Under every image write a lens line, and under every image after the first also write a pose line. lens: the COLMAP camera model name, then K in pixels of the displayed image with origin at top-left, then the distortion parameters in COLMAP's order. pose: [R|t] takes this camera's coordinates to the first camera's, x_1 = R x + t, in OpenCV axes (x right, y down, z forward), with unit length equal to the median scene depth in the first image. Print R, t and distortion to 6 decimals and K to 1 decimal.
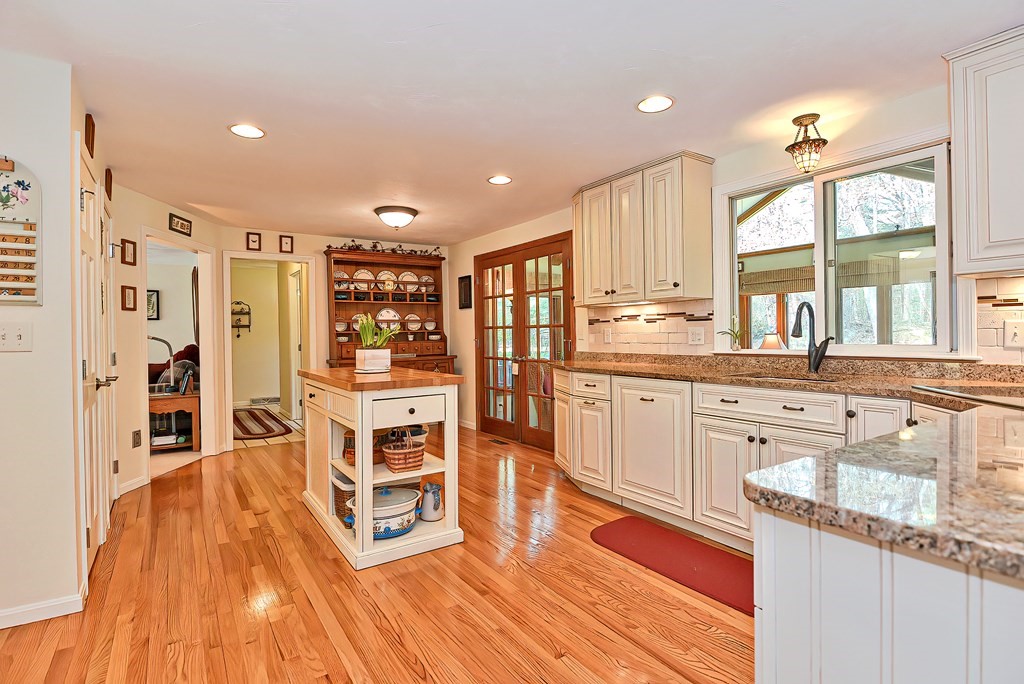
lens RADIAL K [[503.8, 0, 511.2], [0, 503.8, 338.0], [0, 0, 1]] dist [0.000733, -0.004431]
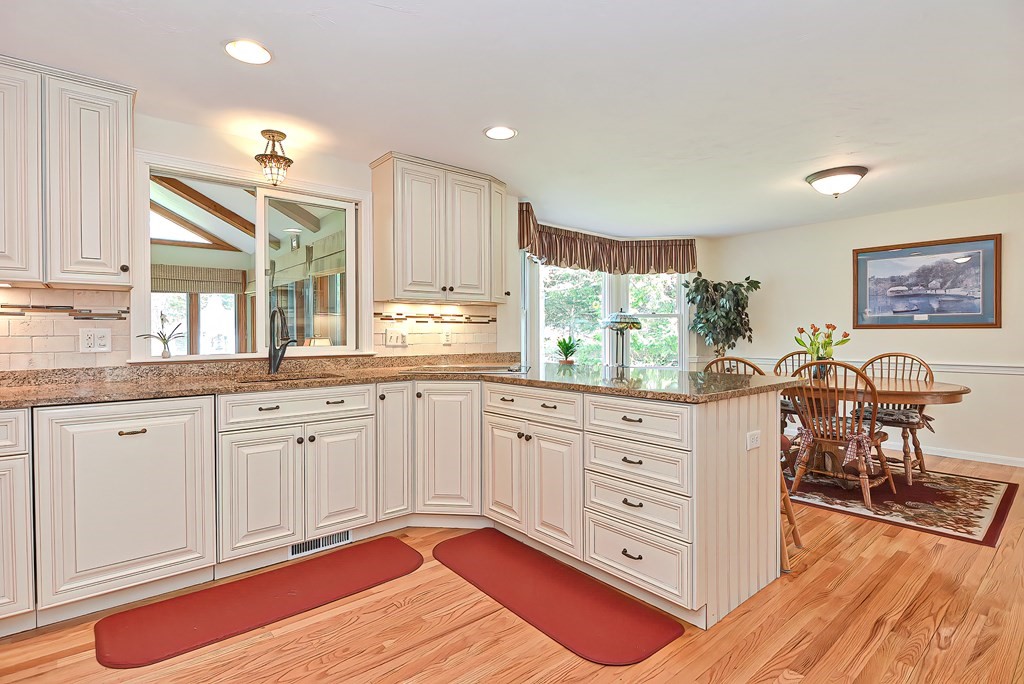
lens RADIAL K [[503.8, 0, 510.3], [0, 503.8, 336.8], [0, 0, 1]] dist [0.000733, -0.004431]
pose [[-0.103054, 0.005349, 0.994661, -0.518935], [0.012833, 0.999909, -0.004048, 0.001527], [-0.994593, 0.012348, -0.103113, 0.618665]]
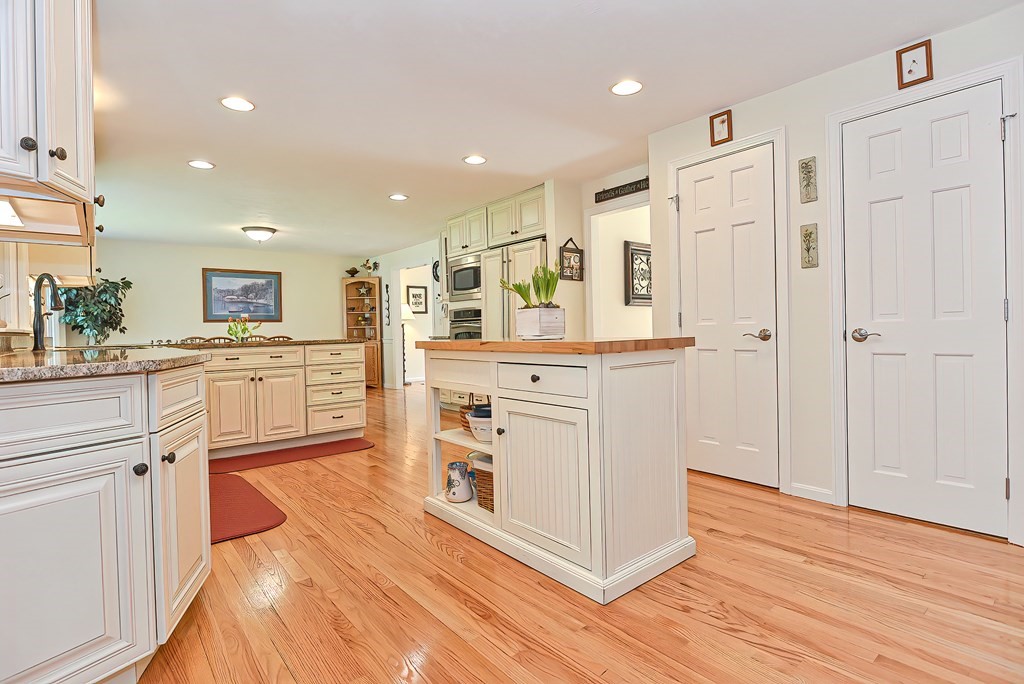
lens RADIAL K [[503.8, 0, 511.7], [0, 503.8, 334.1], [0, 0, 1]] dist [0.000733, -0.004431]
pose [[-0.995214, 0.035120, -0.091191, -0.191568], [0.033748, 0.999293, 0.016543, 0.055196], [0.091708, 0.013386, -0.995696, 2.028394]]
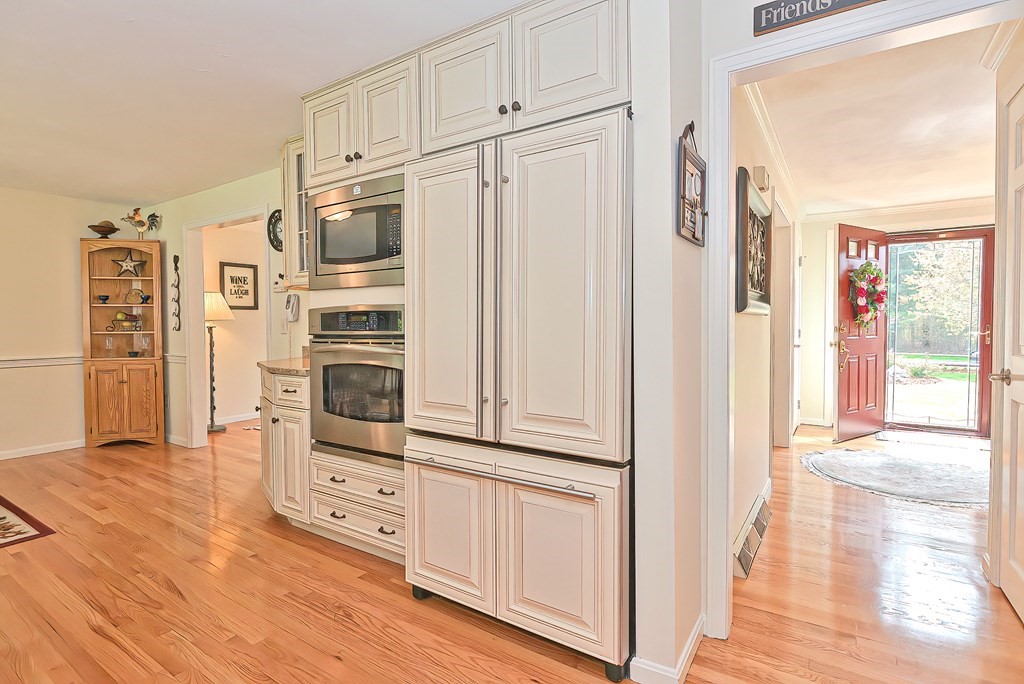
lens RADIAL K [[503.8, 0, 510.1], [0, 503.8, 339.1], [0, 0, 1]] dist [0.000733, -0.004431]
pose [[-0.926725, 0.026794, -0.374783, -0.119499], [0.012290, 0.999082, 0.041035, -0.000136], [0.375538, 0.033422, -0.926204, 0.854993]]
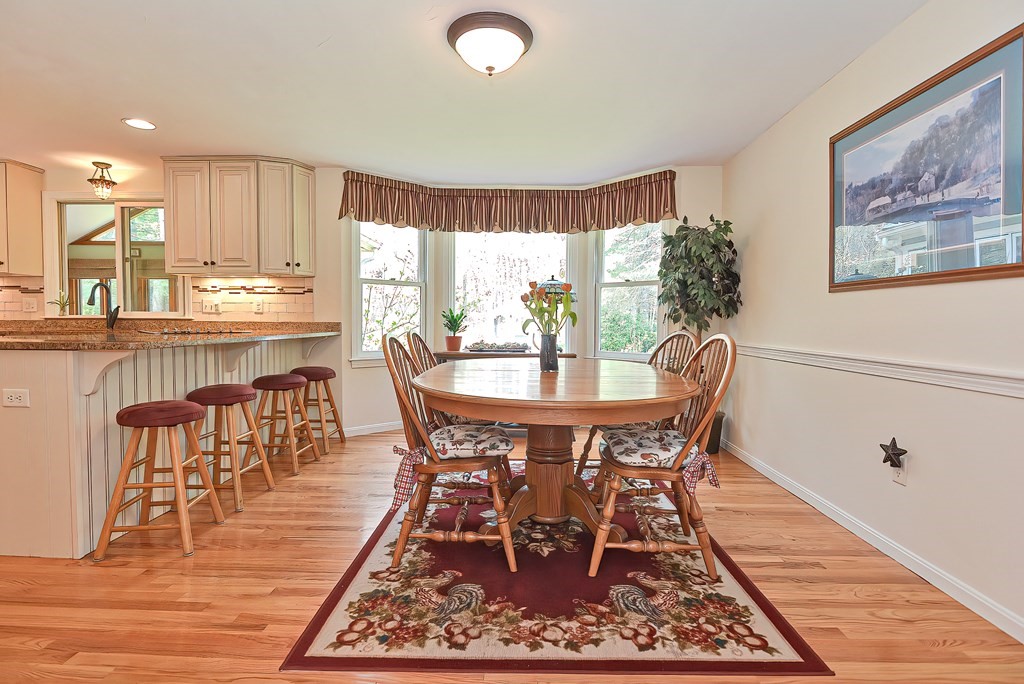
lens RADIAL K [[503.8, 0, 512.1], [0, 503.8, 335.5], [0, 0, 1]] dist [0.000733, -0.004431]
pose [[0.589791, -0.008432, 0.807512, 0.076578], [-0.008878, 0.999817, 0.016924, 0.052323], [-0.807507, -0.017151, 0.589608, -0.933969]]
